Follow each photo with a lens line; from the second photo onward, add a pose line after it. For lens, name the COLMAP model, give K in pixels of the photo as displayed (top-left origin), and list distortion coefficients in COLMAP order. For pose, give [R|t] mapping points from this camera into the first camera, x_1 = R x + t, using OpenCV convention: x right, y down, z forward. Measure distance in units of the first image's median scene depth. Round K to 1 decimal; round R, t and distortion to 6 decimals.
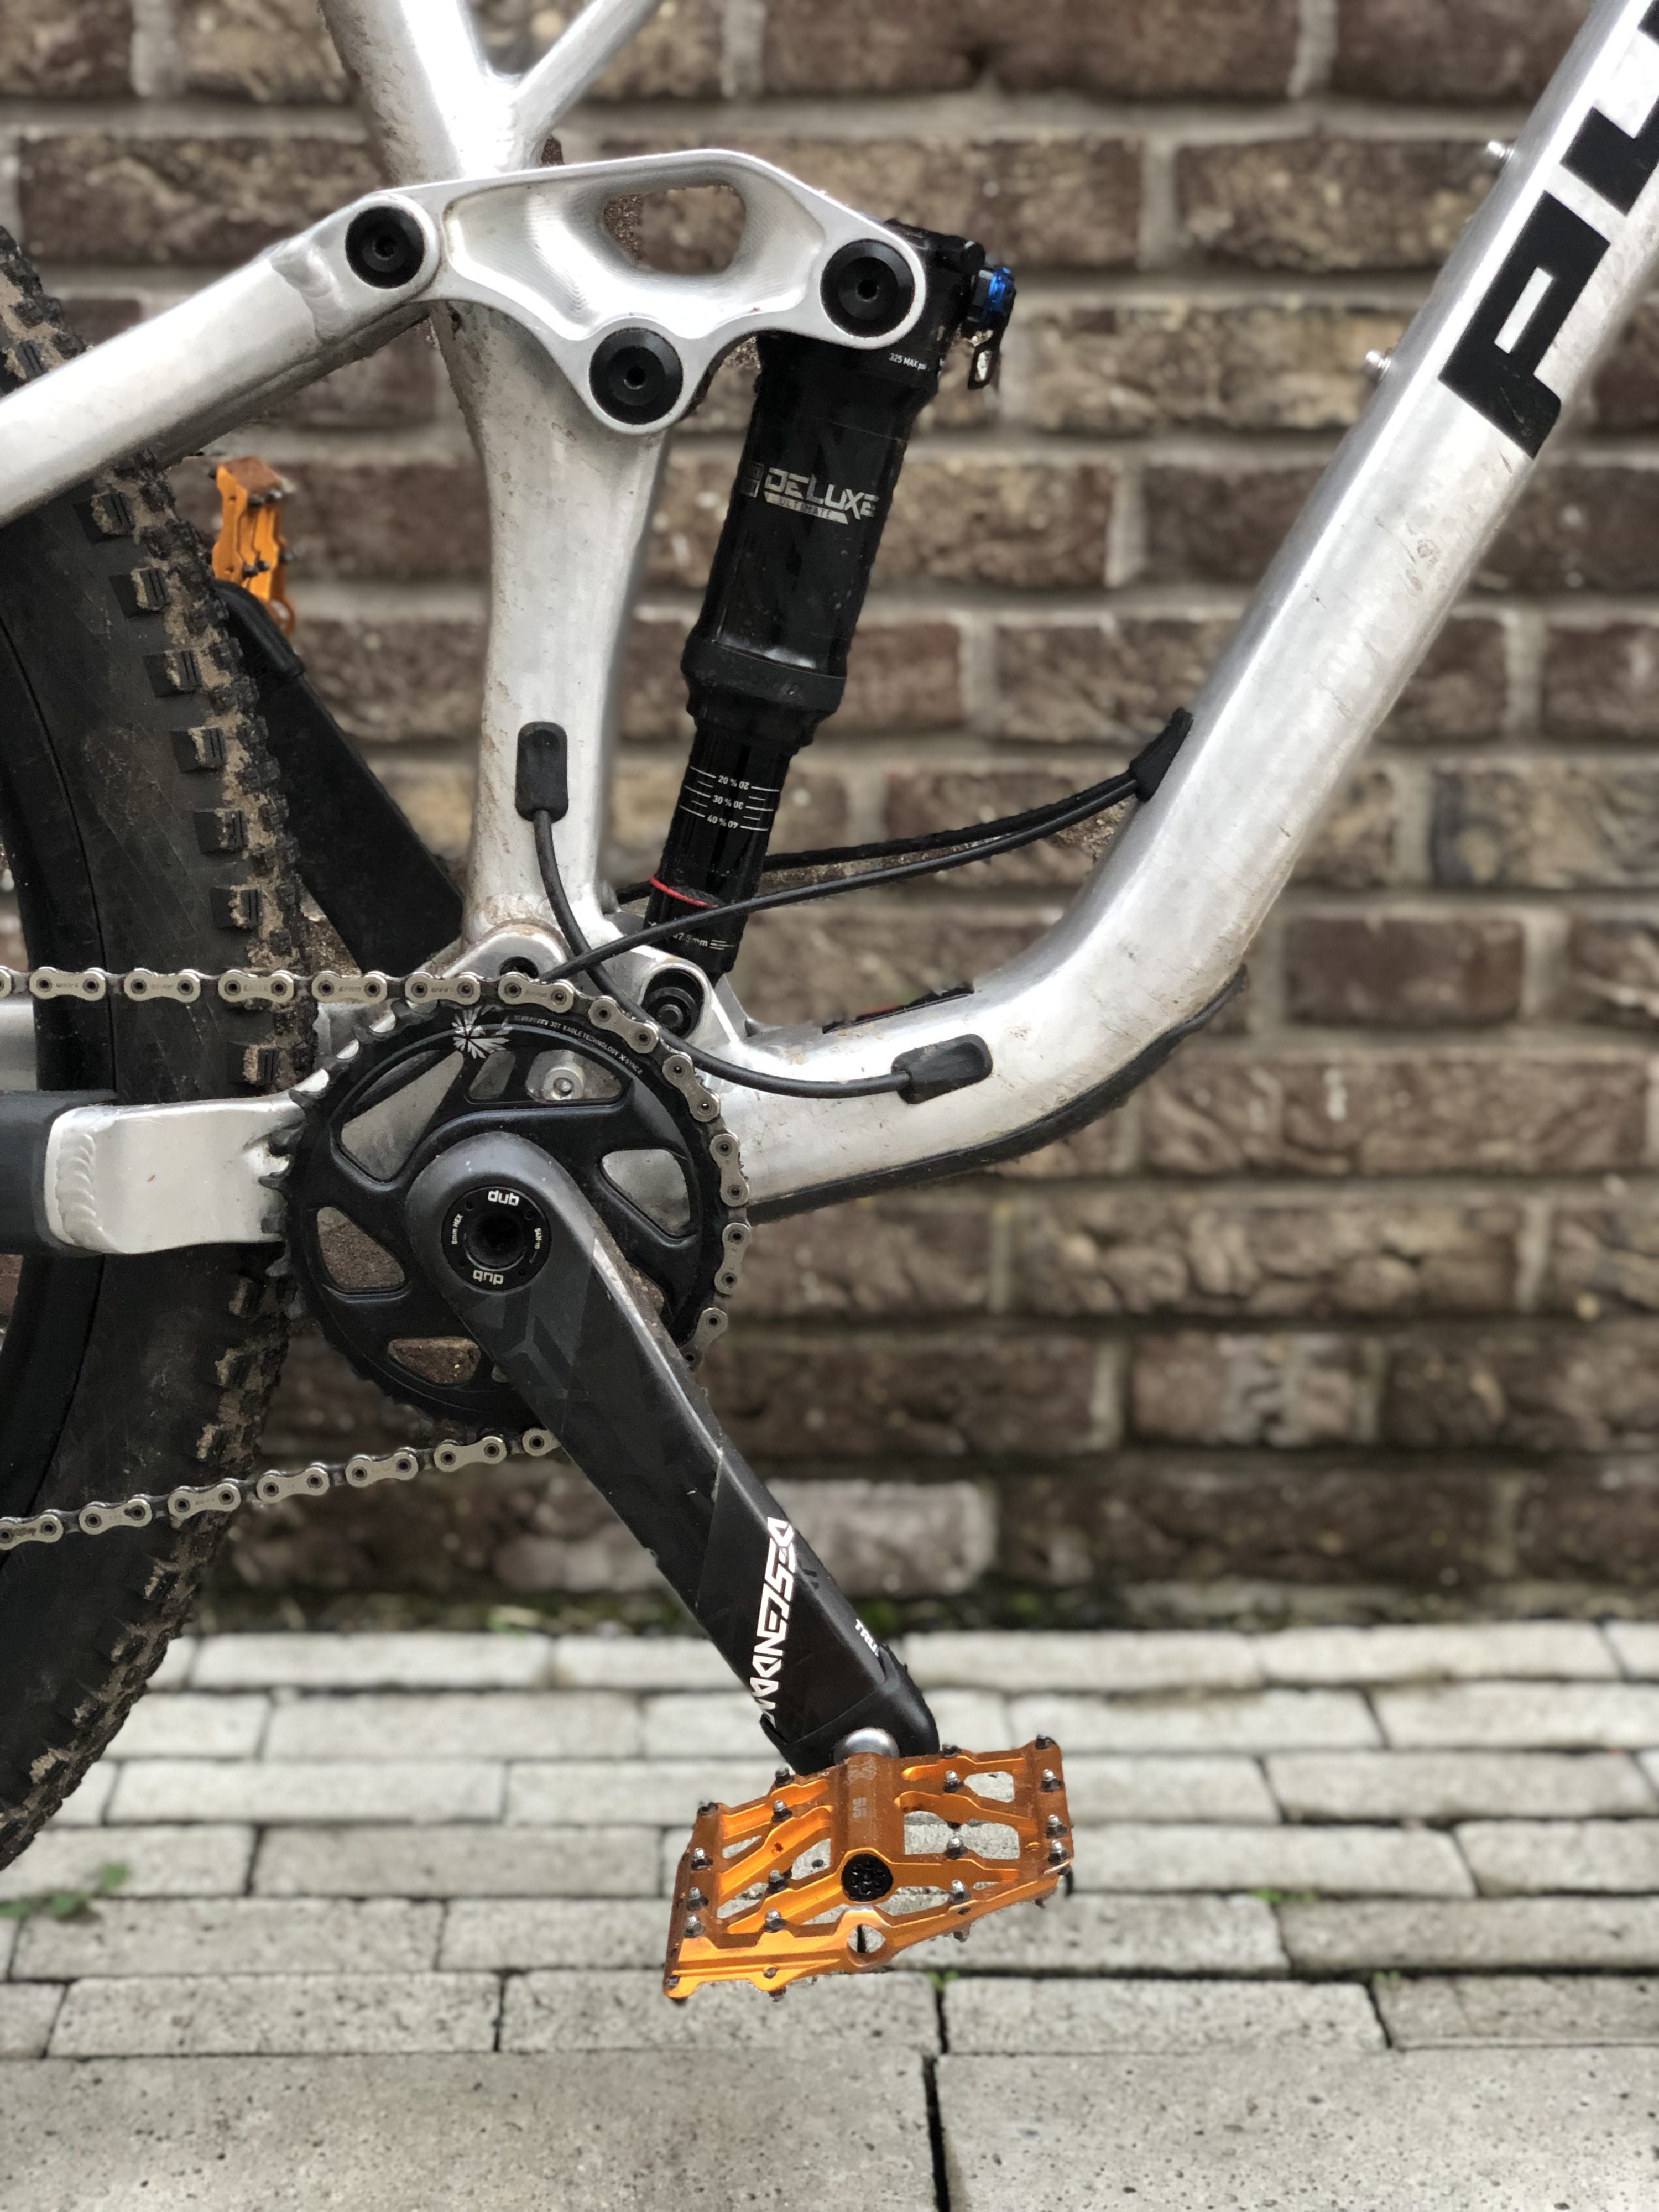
lens RADIAL K [[3302.2, 0, 861.5], [0, 3302.2, 1109.0], [0, 0, 1]] dist [-0.010776, 0.000000]
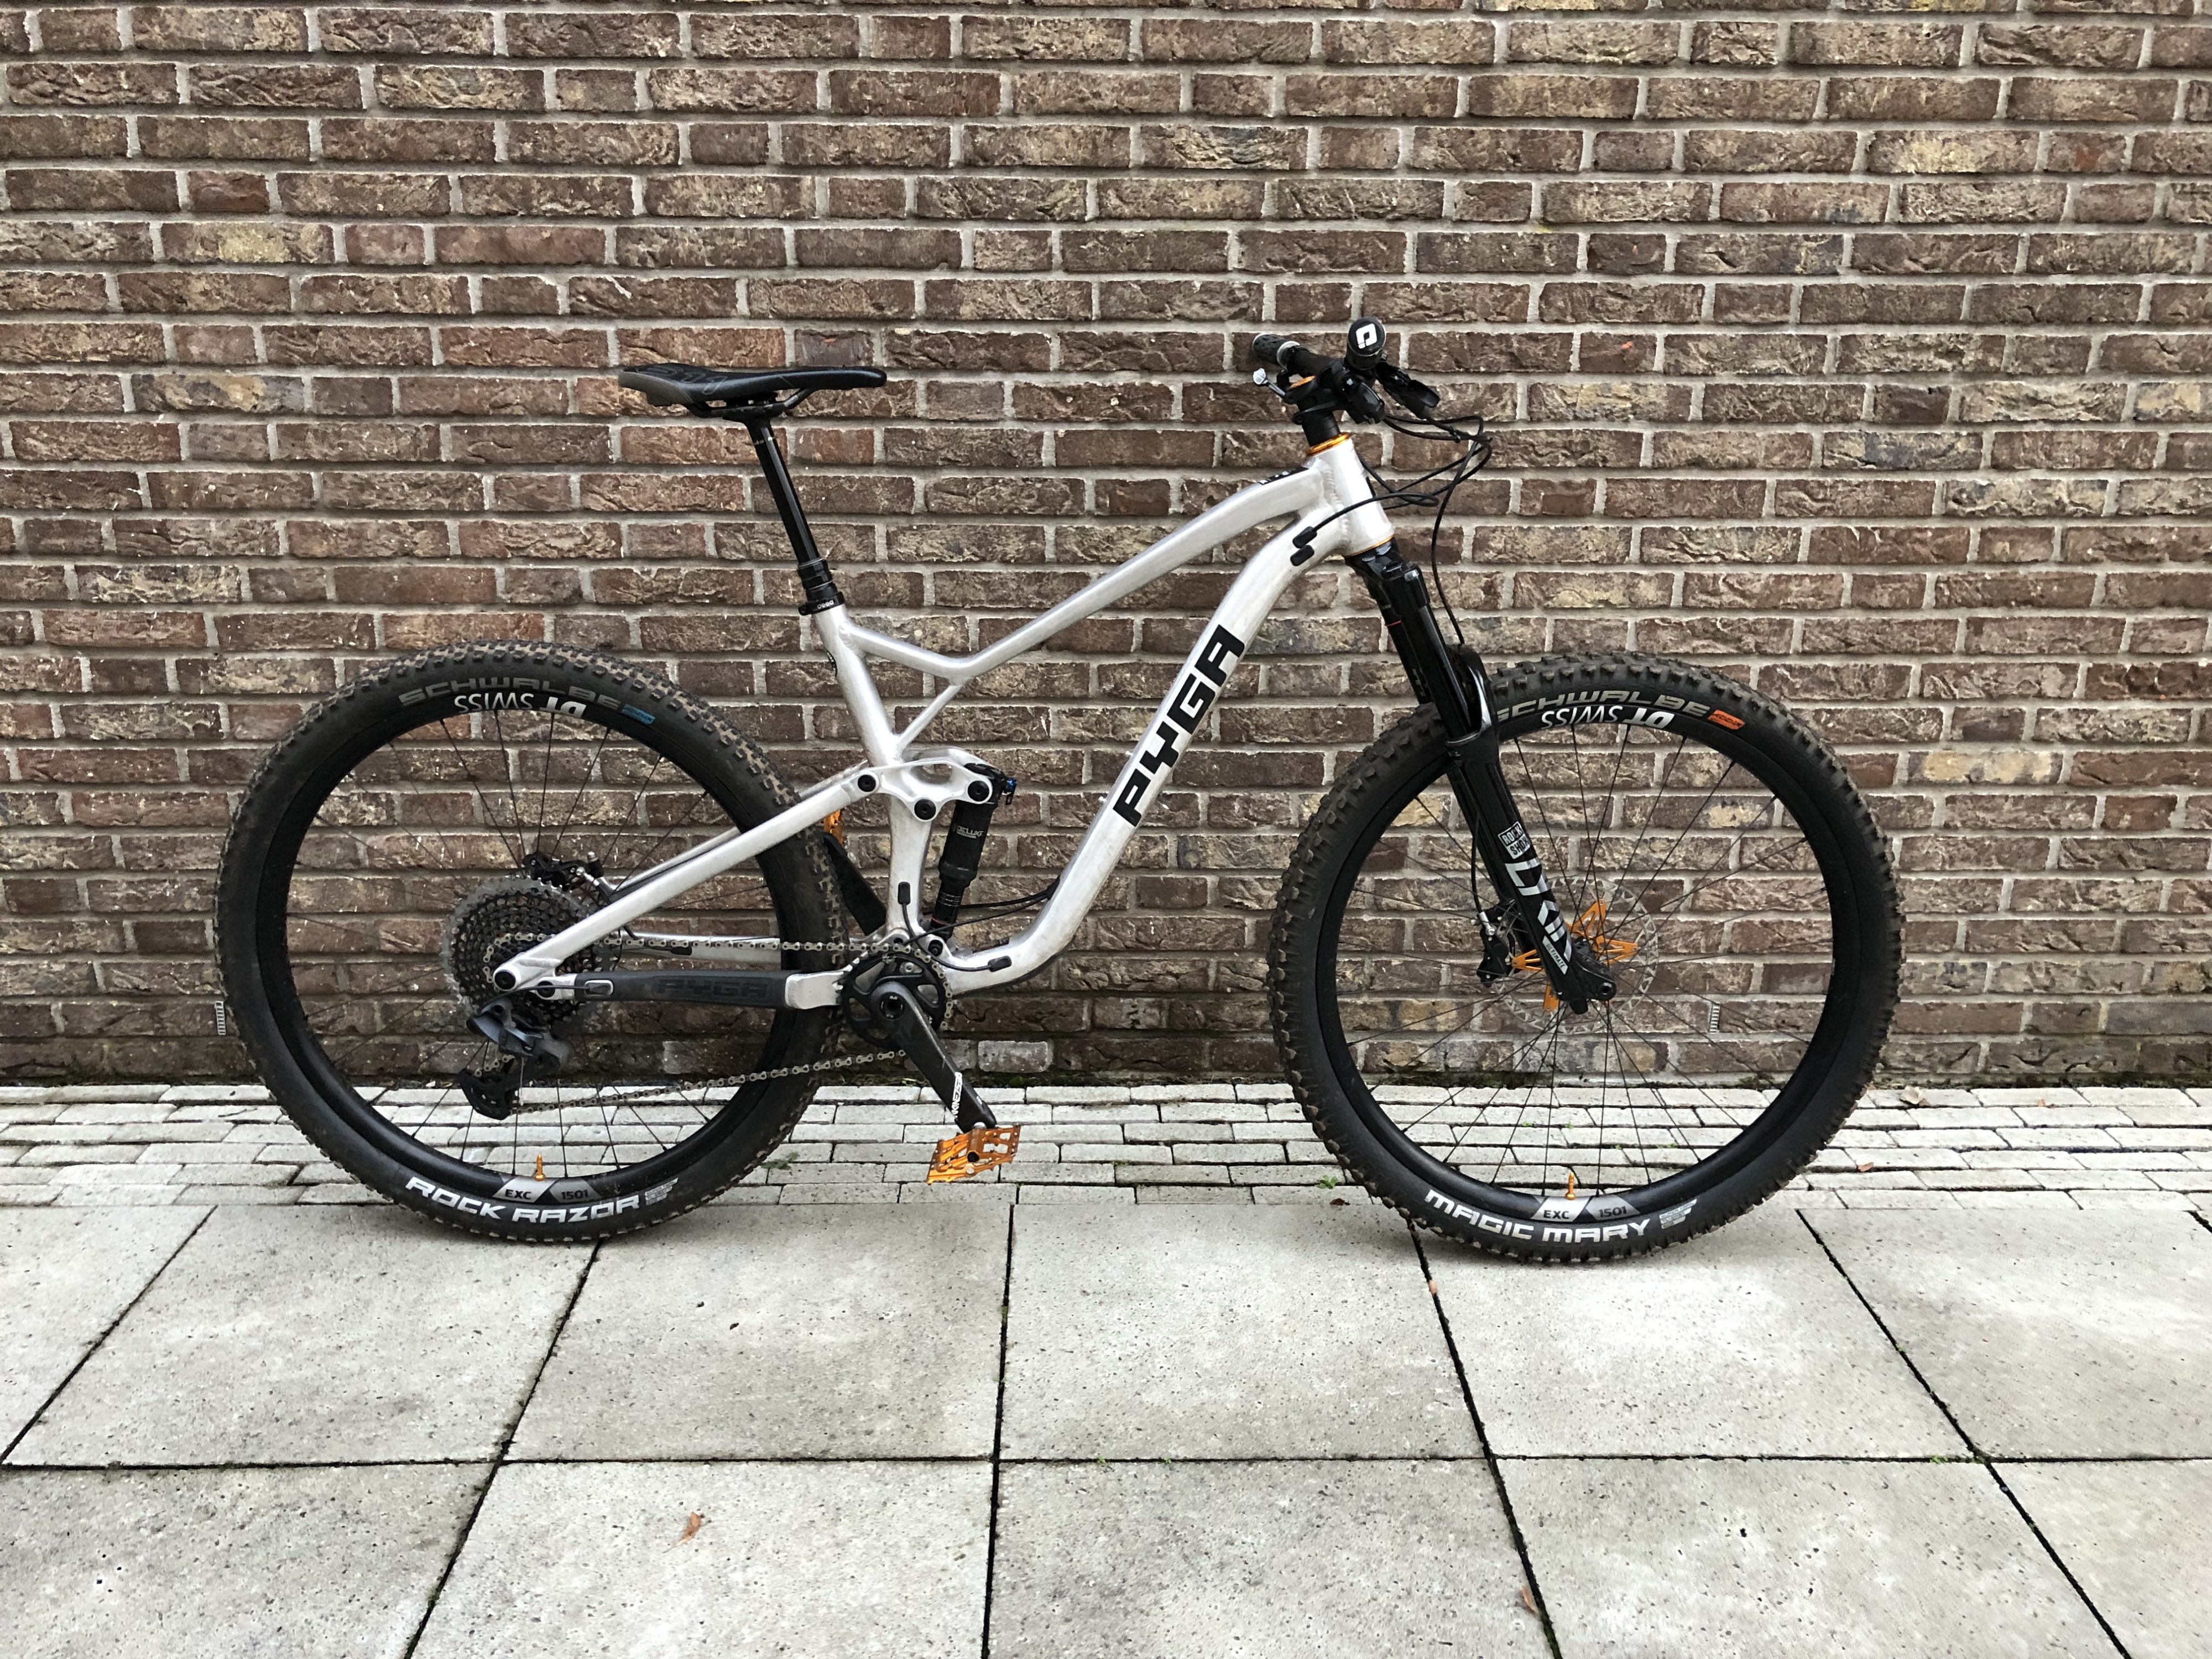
lens RADIAL K [[1791.6, 0, 1167.6], [0, 1791.6, 767.4], [0, 0, 1]] dist [0.011305, -0.014038]
pose [[0.999937, 0.007420, 0.008427, 0.209357], [-0.007521, 0.999900, 0.011940, -0.280604], [-0.008338, -0.012003, 0.999893, -1.227602]]
